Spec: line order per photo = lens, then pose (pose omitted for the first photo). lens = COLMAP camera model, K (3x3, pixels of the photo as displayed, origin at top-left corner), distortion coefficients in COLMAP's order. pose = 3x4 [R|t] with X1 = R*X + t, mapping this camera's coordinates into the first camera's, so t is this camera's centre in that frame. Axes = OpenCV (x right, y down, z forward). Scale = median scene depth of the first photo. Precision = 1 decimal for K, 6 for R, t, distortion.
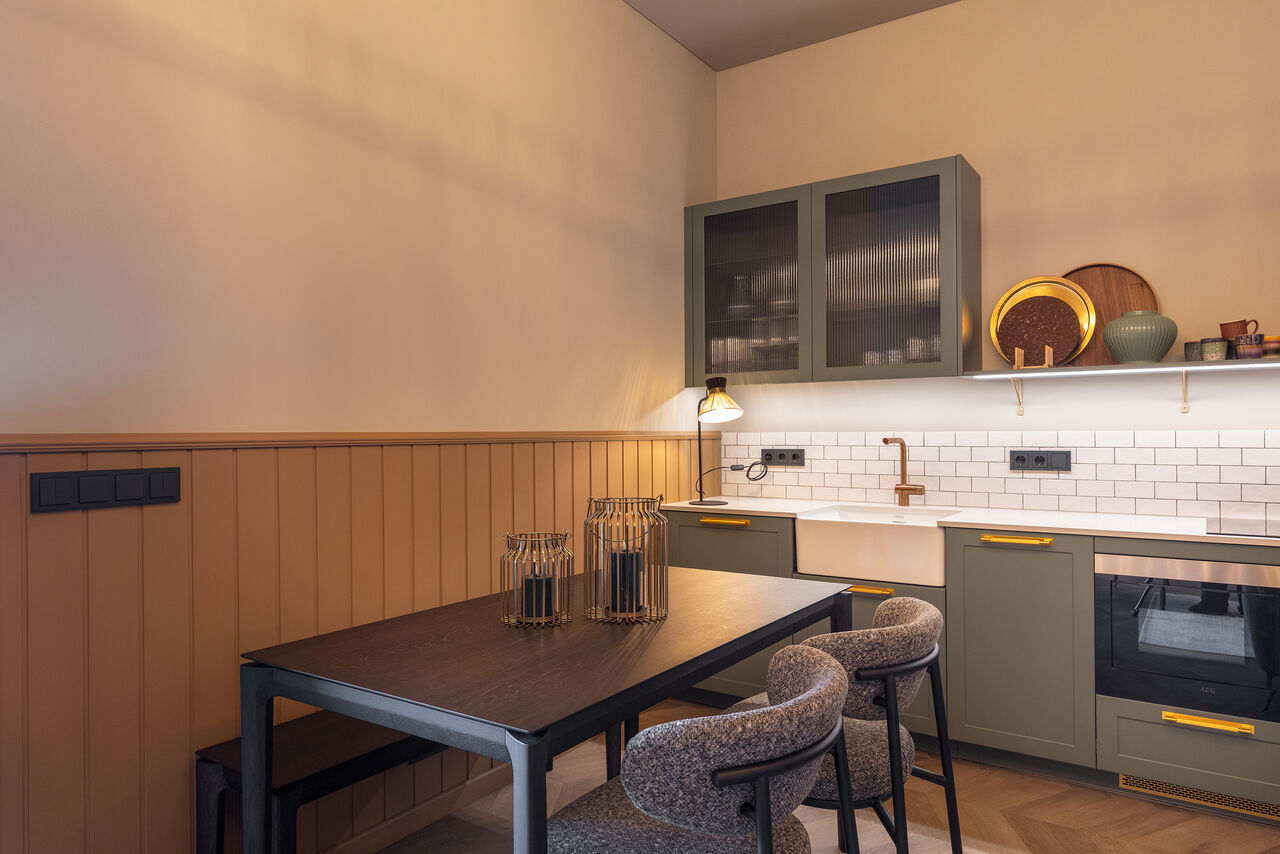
lens RADIAL K [[808.1, 0, 638.6], [0, 808.1, 426.6], [0, 0, 1]] dist [-0.004637, 0.005872]
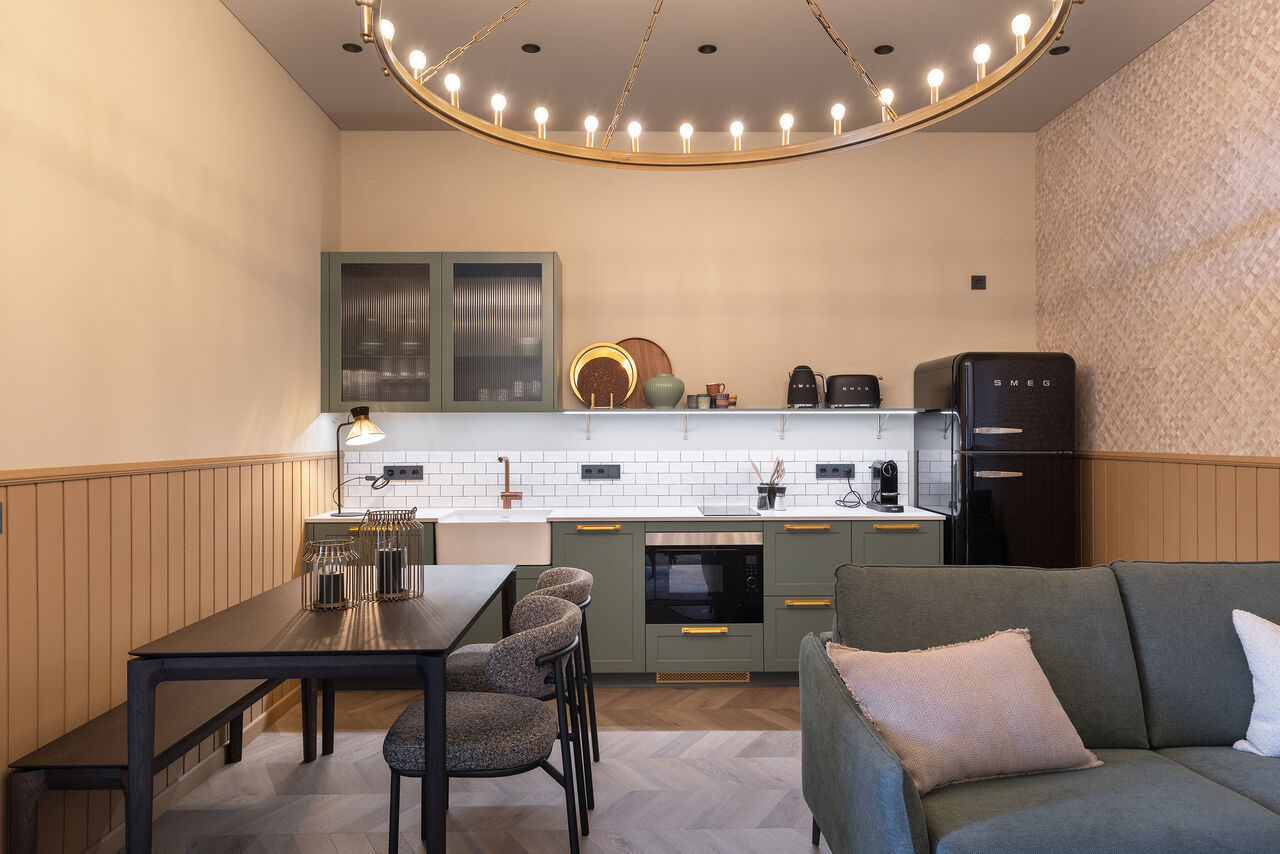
lens RADIAL K [[836.1, 0, 628.4], [0, 836.1, 434.2], [0, 0, 1]] dist [0.002168, -0.000821]
pose [[0.824098, 0.002499, 0.566442, -0.294731], [-0.004601, 0.999987, 0.002283, -0.027480], [-0.566429, -0.004488, 0.824098, -0.237186]]
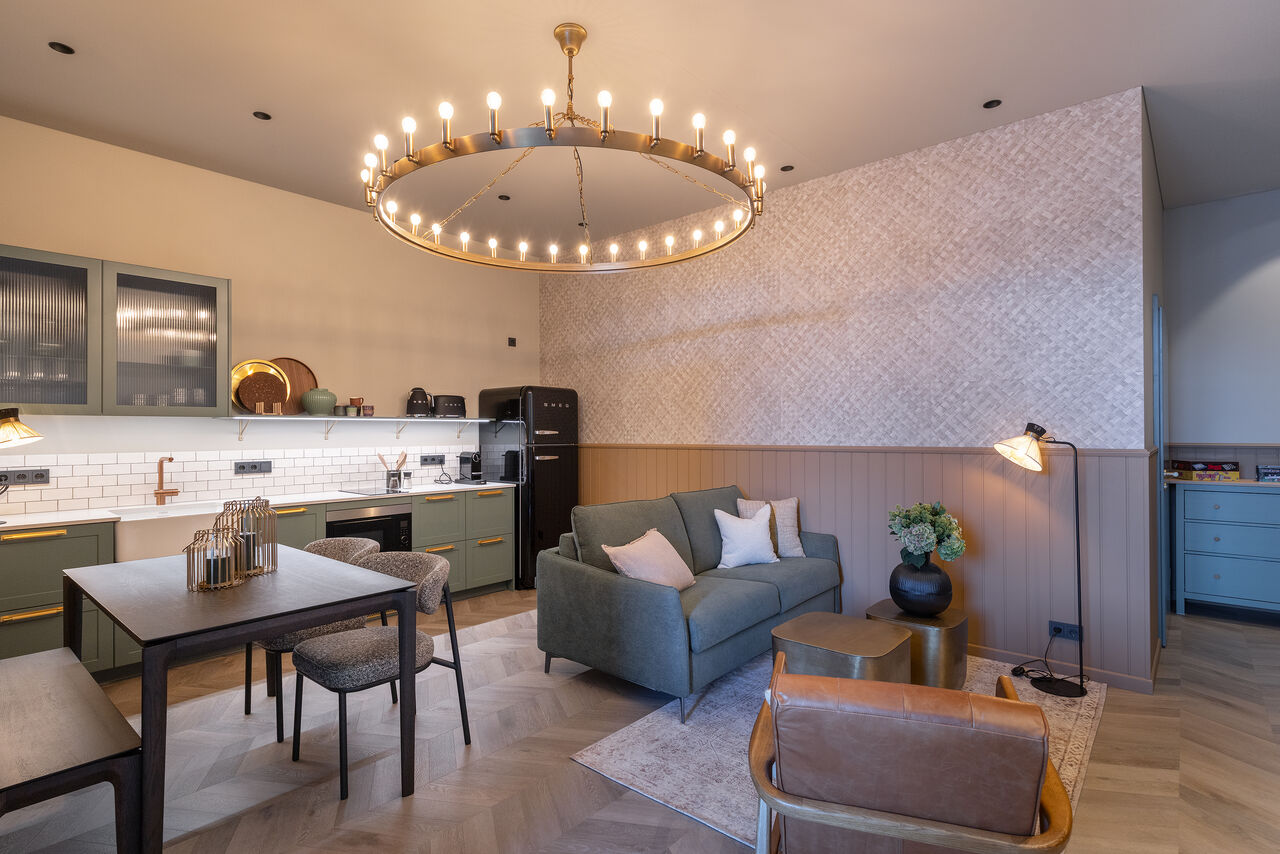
lens RADIAL K [[638.4, 0, 626.6], [0, 638.4, 430.9], [0, 0, 1]] dist [0.004292, 0.000505]
pose [[0.134799, 0.006728, 0.990850, -0.720090], [0.000107, 0.999977, -0.006805, -0.025190], [-0.990873, 0.001024, 0.134795, 0.046665]]
